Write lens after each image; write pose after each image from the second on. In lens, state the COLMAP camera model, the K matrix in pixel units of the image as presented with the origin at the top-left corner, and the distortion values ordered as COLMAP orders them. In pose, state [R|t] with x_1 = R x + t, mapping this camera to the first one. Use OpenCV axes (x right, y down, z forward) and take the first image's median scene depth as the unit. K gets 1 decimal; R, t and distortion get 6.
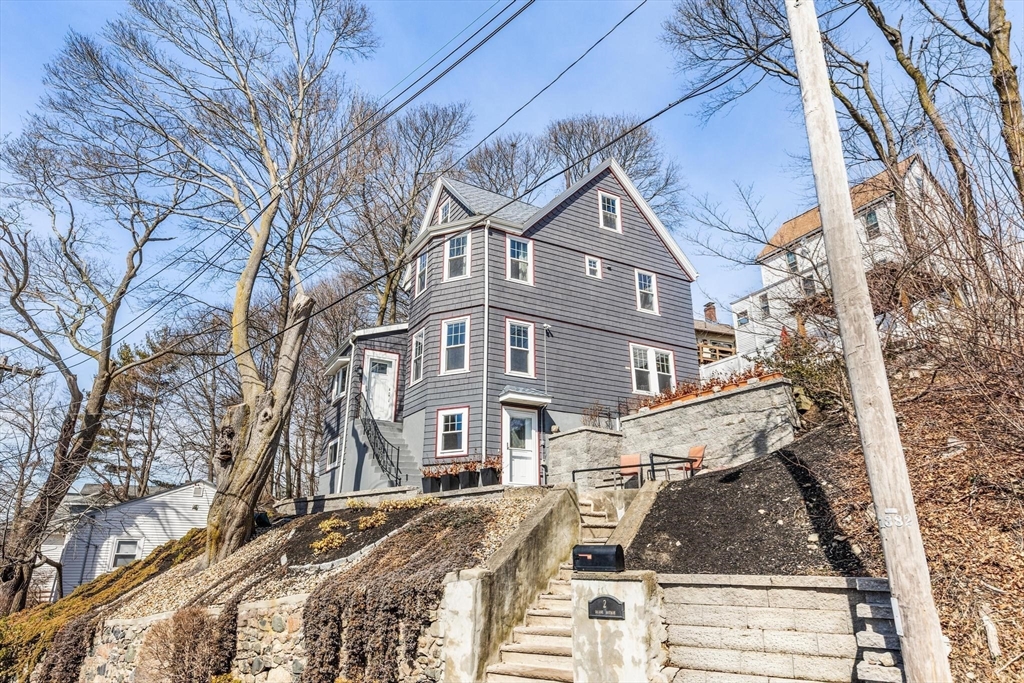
lens RADIAL K [[610.9, 0, 508.5], [0, 610.9, 340.8], [0, 0, 1]] dist [0.002892, 0.000046]
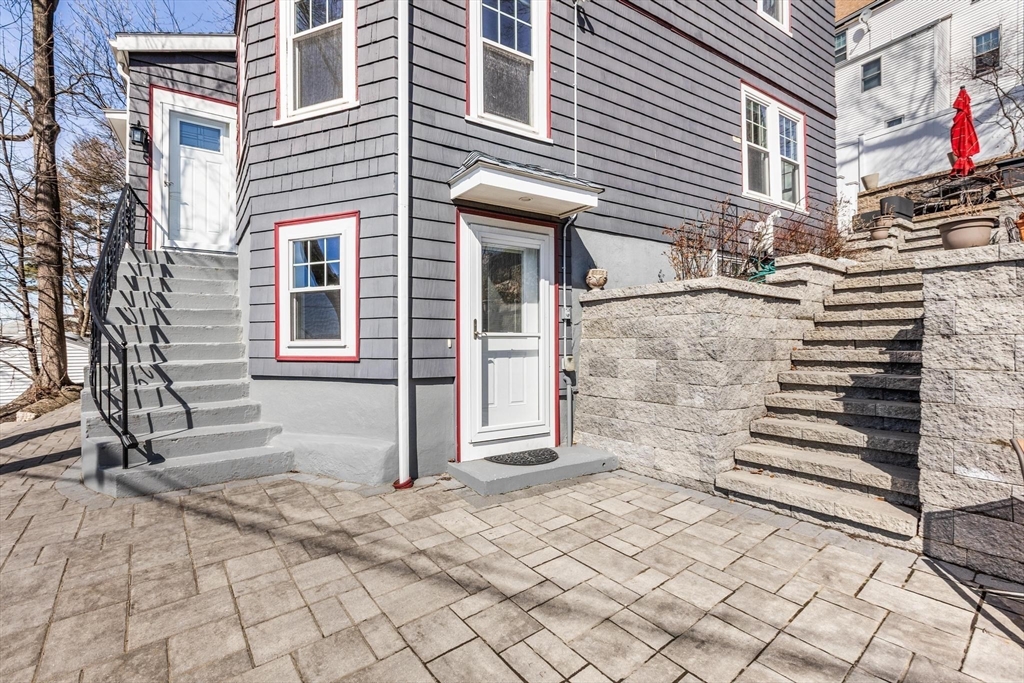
lens RADIAL K [[457.4, 0, 506.9], [0, 457.4, 339.3], [0, 0, 1]] dist [0.001733, -0.000247]
pose [[0.998495, -0.004839, 0.054631, 0.002131], [-0.013026, 0.946677, 0.321920, 0.088589], [-0.053276, -0.322147, 0.945189, 0.717263]]
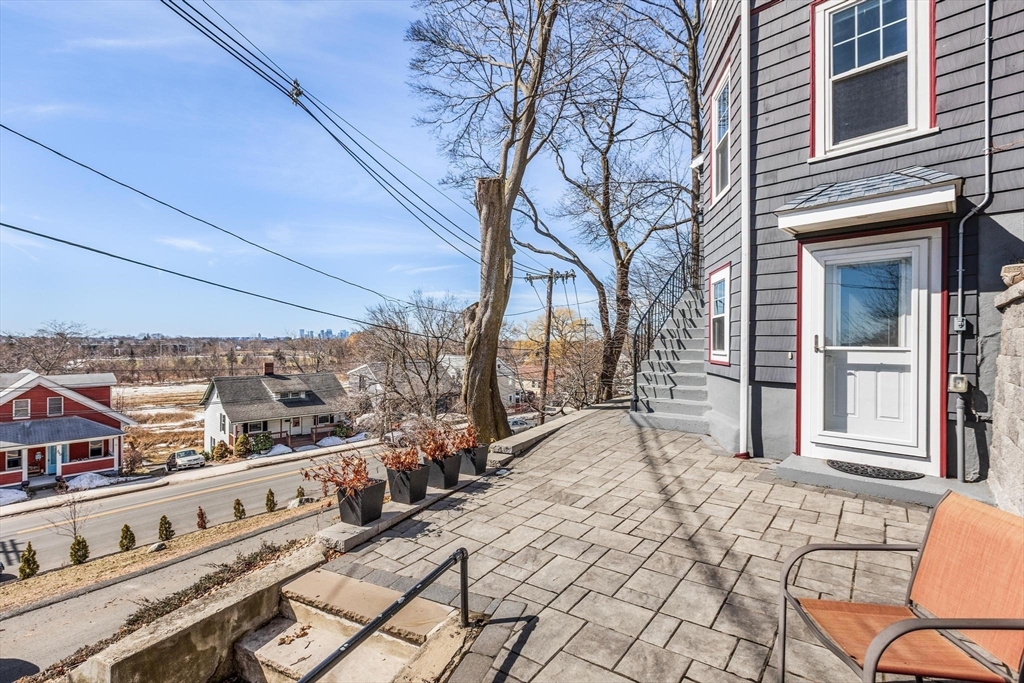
lens RADIAL K [[457.4, 0, 515.3], [0, 457.4, 341.2], [0, 0, 1]] dist [0.001733, -0.000247]
pose [[0.285807, -0.001864, -0.958285, 0.222190], [0.312862, 0.945384, 0.091471, 0.077583], [0.905777, -0.325954, 0.270781, 0.709619]]
